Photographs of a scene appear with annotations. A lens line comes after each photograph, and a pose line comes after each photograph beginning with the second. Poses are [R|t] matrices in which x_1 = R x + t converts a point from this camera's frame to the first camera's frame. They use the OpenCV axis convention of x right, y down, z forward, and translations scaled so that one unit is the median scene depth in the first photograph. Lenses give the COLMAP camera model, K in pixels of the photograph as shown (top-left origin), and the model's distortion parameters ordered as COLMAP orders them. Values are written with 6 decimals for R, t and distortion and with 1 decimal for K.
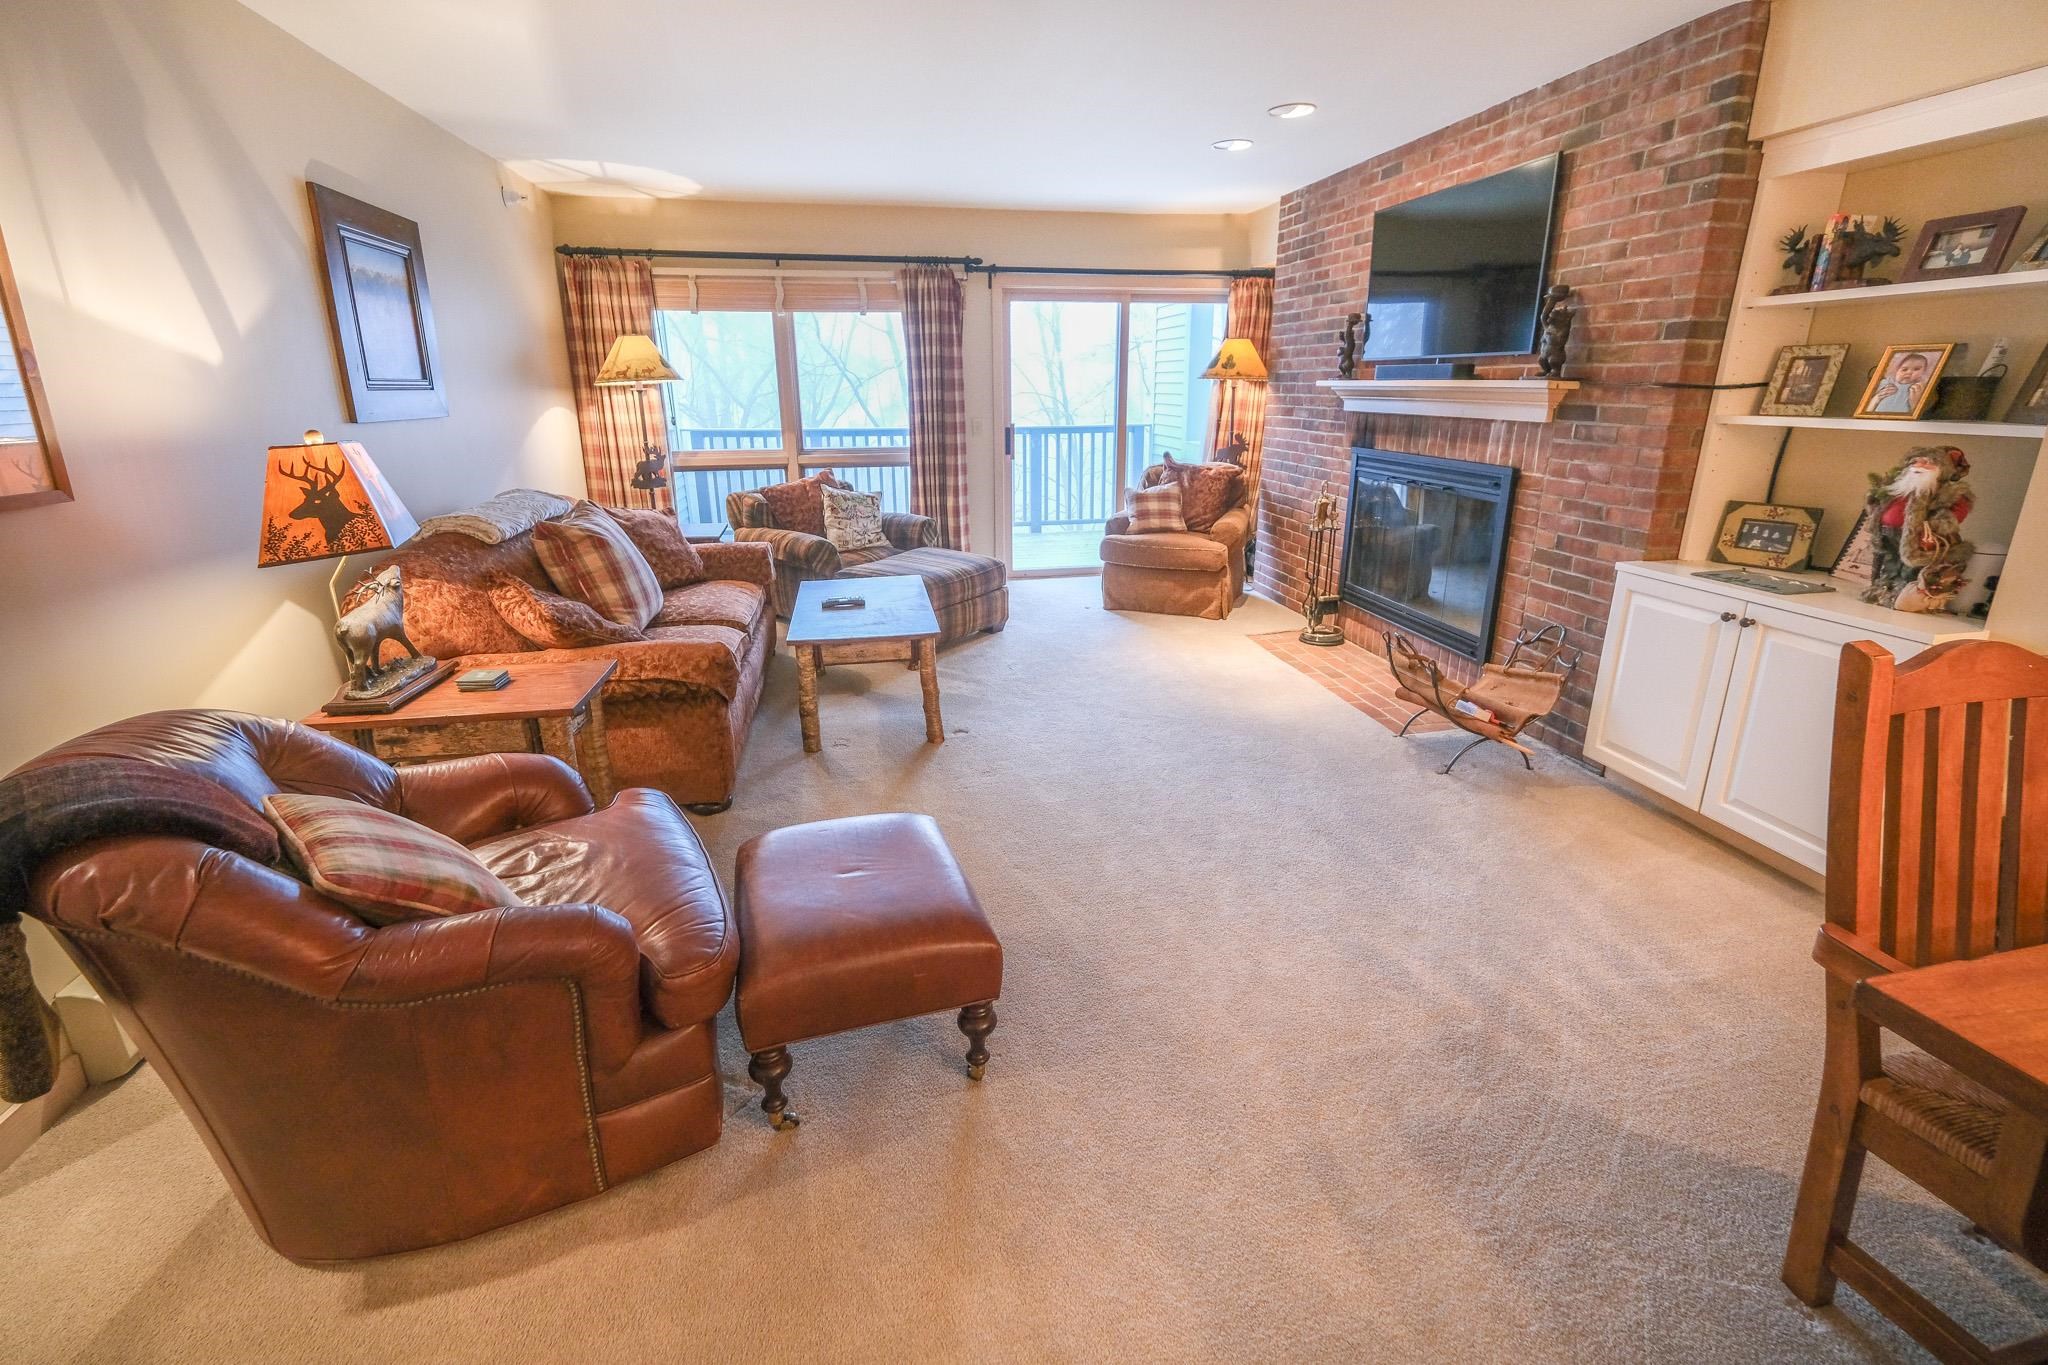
lens RADIAL K [[891.2, 0, 1026.9], [0, 891.2, 646.7], [0, 0, 1]] dist [-0.002079, 0.000361]
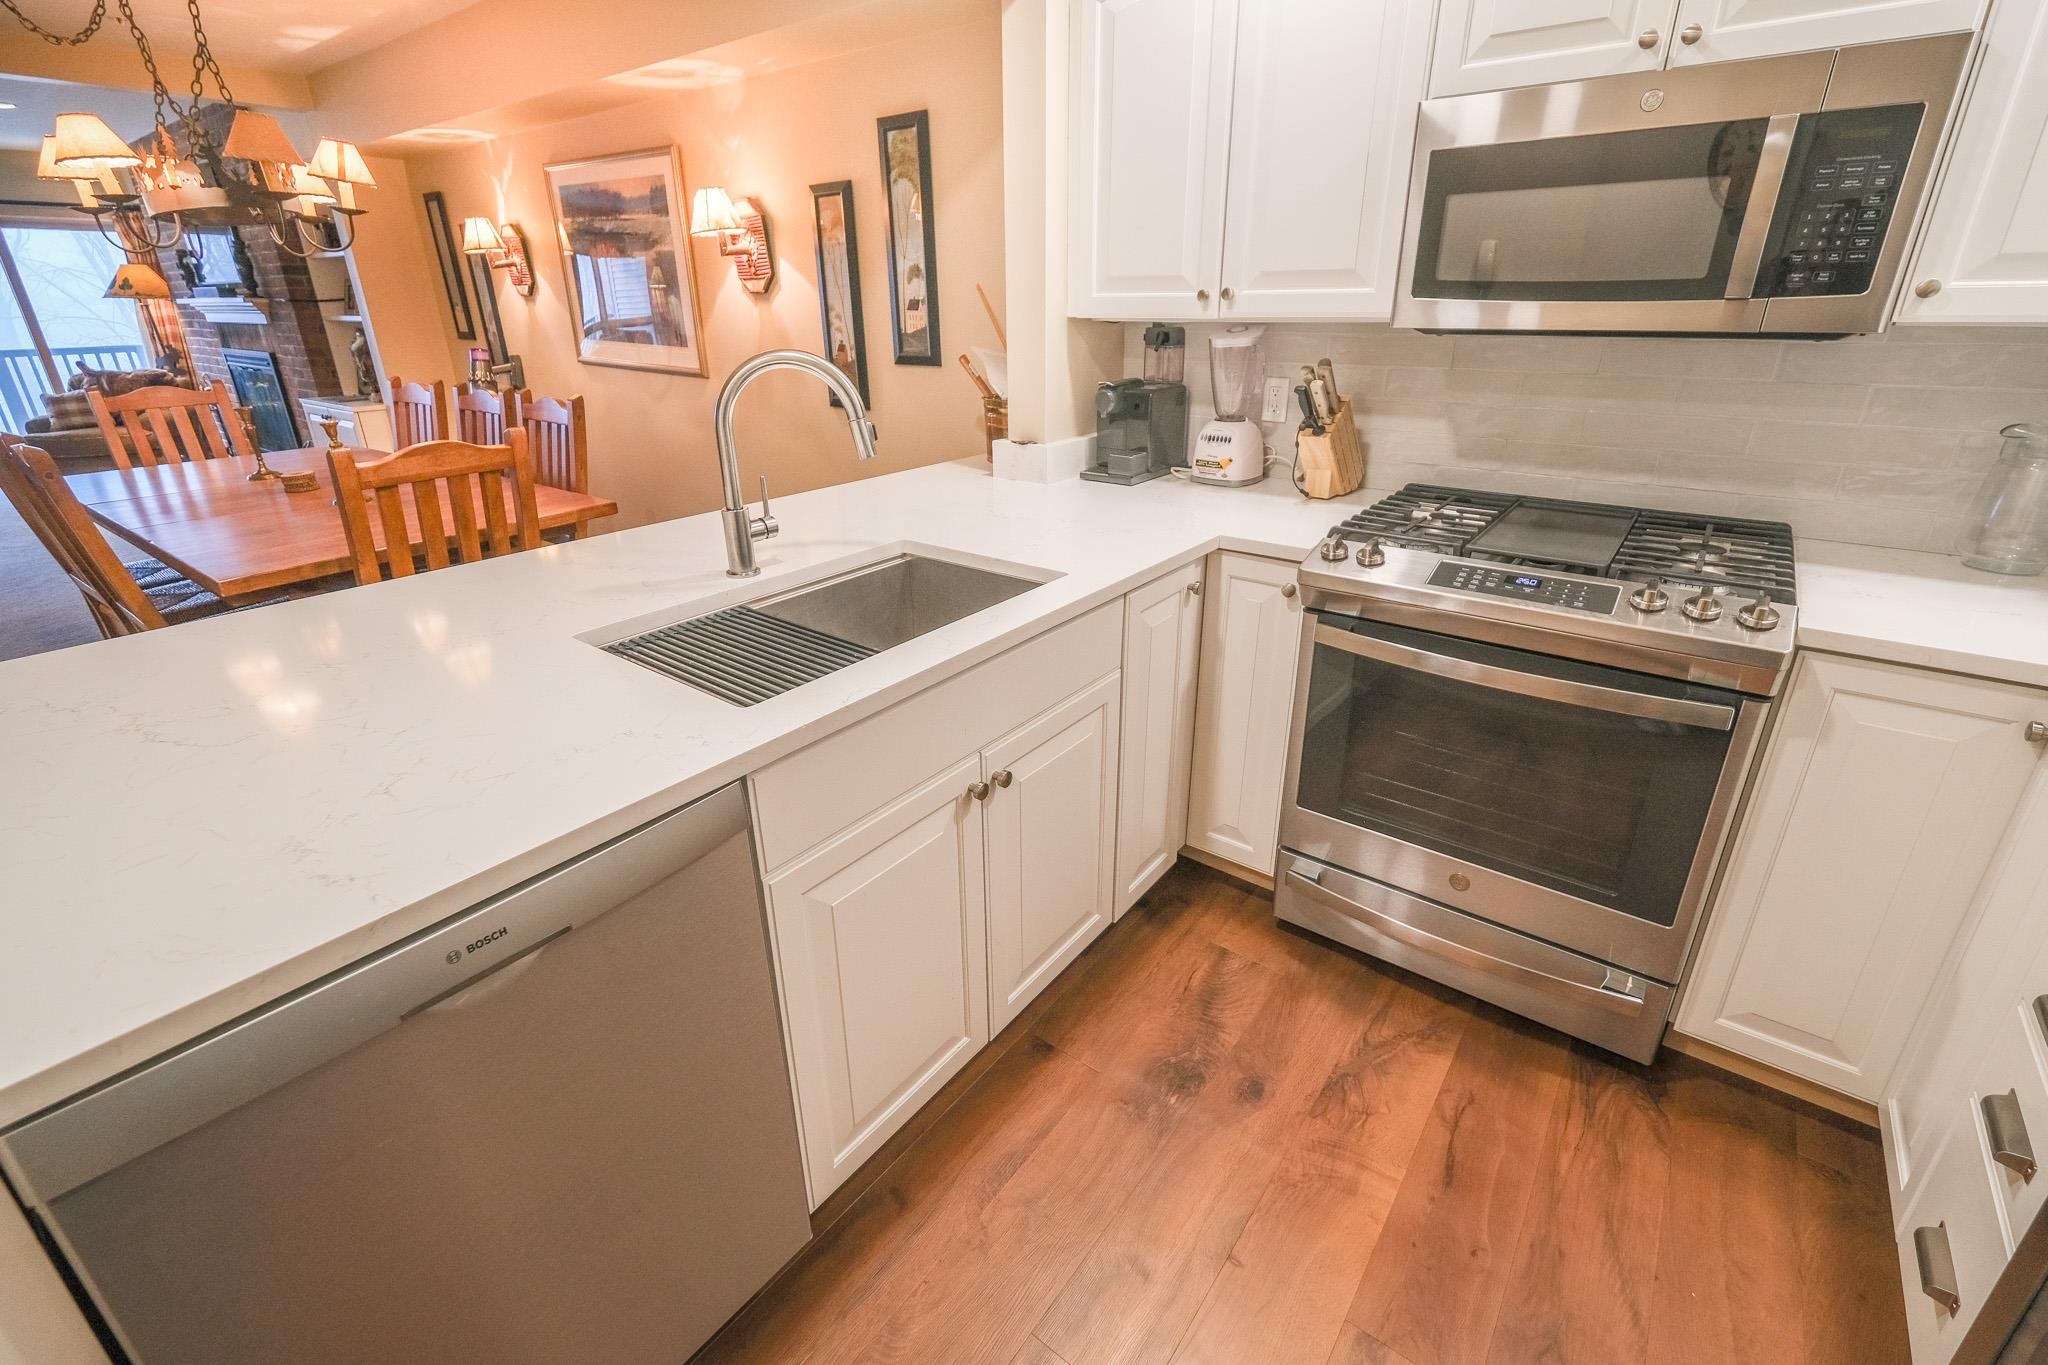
lens RADIAL K [[891.6, 0, 1035.1], [0, 891.6, 657.1], [0, 0, 1]] dist [-0.004324, 0.000706]
pose [[0.745995, -0.251433, 0.616663, 0.431505], [0.193656, 0.967875, 0.160362, 0.345953], [-0.637173, -0.000209, 0.770721, -1.141104]]
